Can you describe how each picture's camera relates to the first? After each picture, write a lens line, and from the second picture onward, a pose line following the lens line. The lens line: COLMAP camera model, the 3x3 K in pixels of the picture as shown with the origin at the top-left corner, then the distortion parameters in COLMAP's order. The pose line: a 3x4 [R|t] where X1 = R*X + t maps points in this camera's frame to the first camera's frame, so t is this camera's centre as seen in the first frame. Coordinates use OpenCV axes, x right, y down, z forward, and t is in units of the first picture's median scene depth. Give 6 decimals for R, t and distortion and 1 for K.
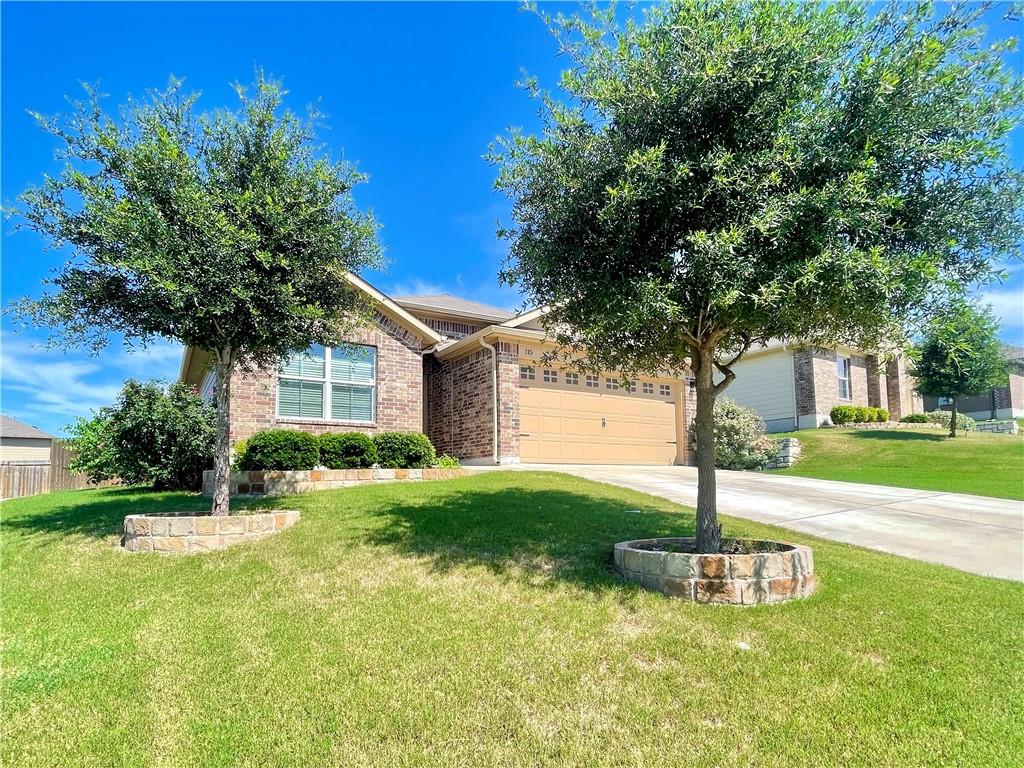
lens RADIAL K [[565.2, 0, 510.7], [0, 565.2, 437.2], [0, 0, 1]] dist [0.001121, 0.000089]
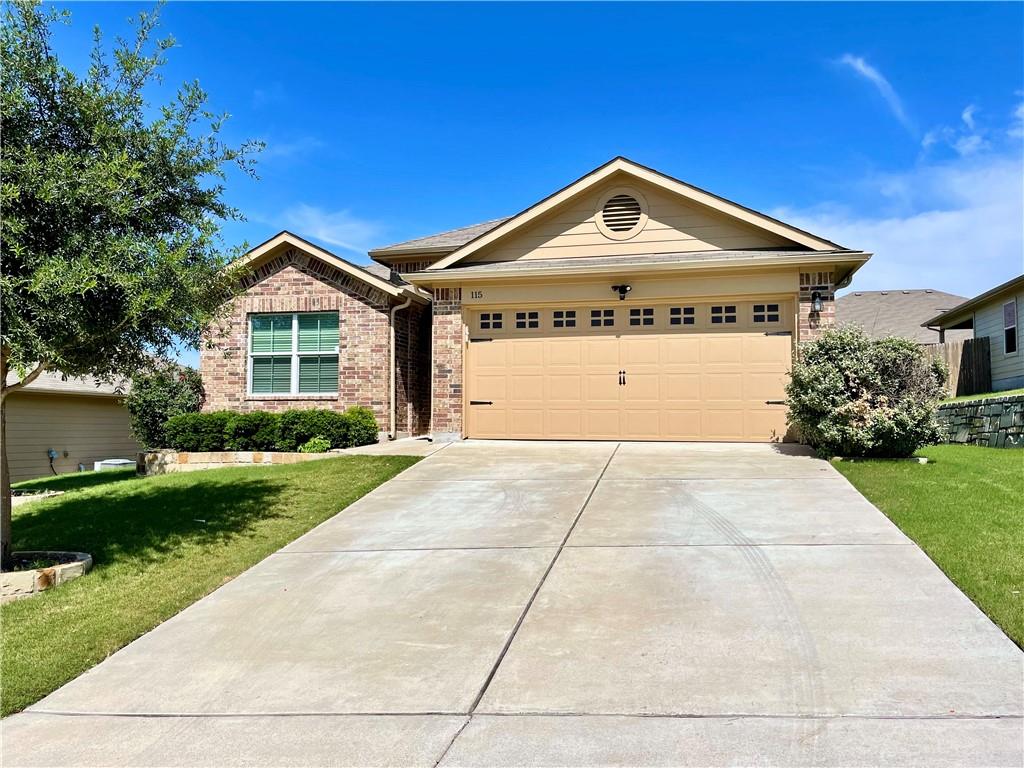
lens RADIAL K [[808.4, 0, 512.0], [0, 808.4, 384.0], [0, 0, 1]] dist [0.087224, -0.129866]
pose [[0.689366, -0.025704, -0.723957, 0.897414], [0.052310, 0.998528, 0.014358, -0.045888], [0.722522, -0.047769, 0.689695, 0.288442]]
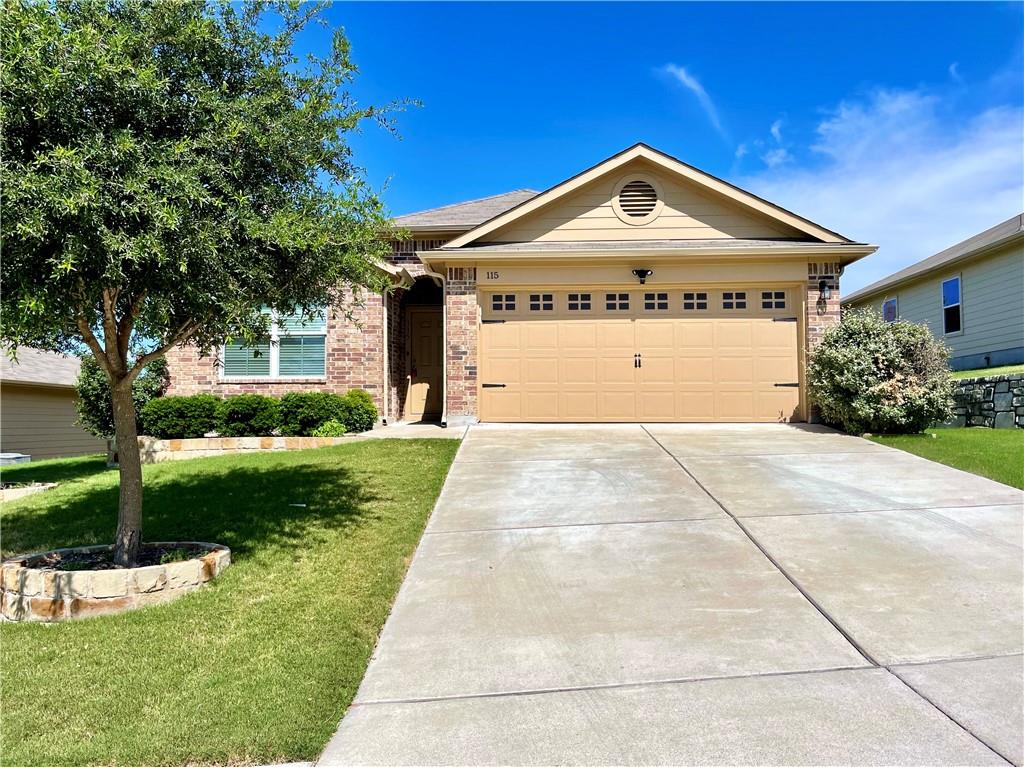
lens RADIAL K [[815.5, 0, 502.9], [0, 815.5, 380.7], [0, 0, 1]] dist [0.094733, -0.147395]
pose [[0.821604, -0.020051, -0.569705, 0.692347], [0.044384, 0.998598, 0.028862, -0.043874], [0.568328, -0.048999, 0.821342, 0.115519]]
